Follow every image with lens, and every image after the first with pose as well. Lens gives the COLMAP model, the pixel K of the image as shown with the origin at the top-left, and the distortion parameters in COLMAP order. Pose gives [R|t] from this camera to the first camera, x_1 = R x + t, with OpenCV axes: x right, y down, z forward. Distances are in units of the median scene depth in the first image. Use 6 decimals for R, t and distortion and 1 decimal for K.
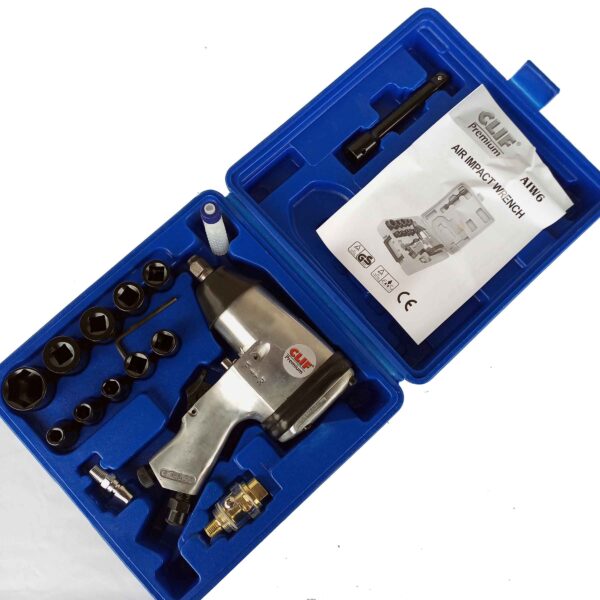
lens RADIAL K [[613.8, 0, 306.6], [0, 613.8, 299.8], [0, 0, 1]] dist [-0.001785, 0.002482]
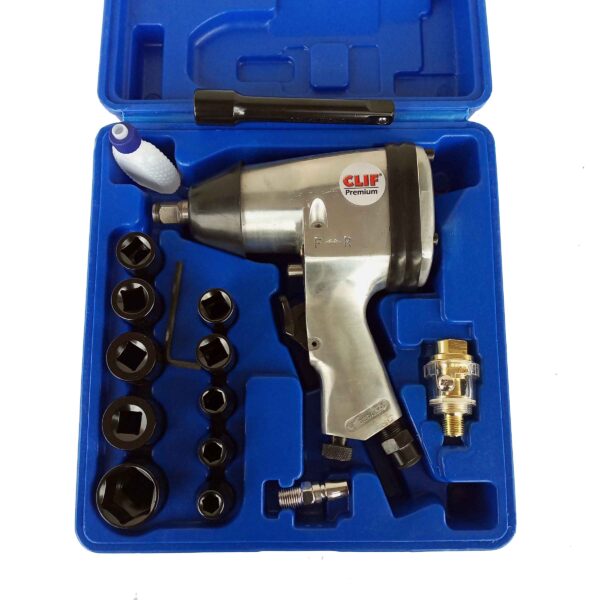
lens RADIAL K [[613.8, 0, 306.6], [0, 613.8, 299.8], [0, 0, 1]] dist [-0.001785, 0.002482]
pose [[0.671400, -0.738577, 0.061043, -0.199304], [0.737192, 0.674037, 0.047141, 0.107805], [-0.075962, 0.013350, 0.997021, 0.279798]]
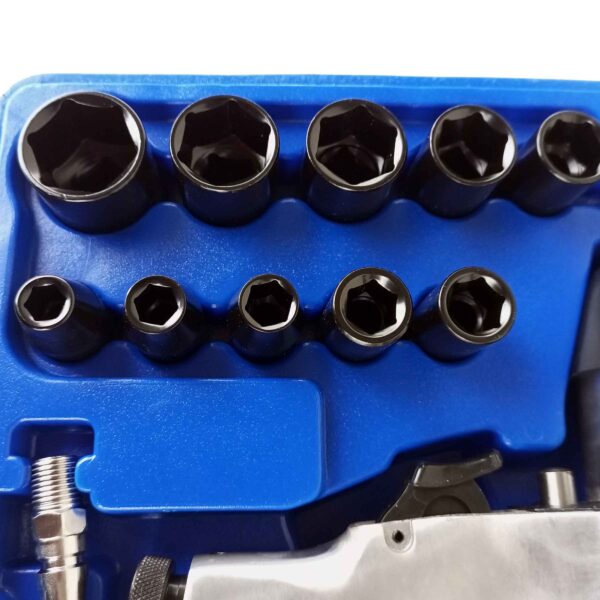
lens RADIAL K [[613.8, 0, 306.6], [0, 613.8, 299.8], [0, 0, 1]] dist [-0.001785, 0.002482]
pose [[0.748994, 0.618686, -0.237141, -0.223516], [-0.655303, 0.744588, -0.127147, 0.166013], [0.097908, 0.250631, 0.963119, 0.678063]]
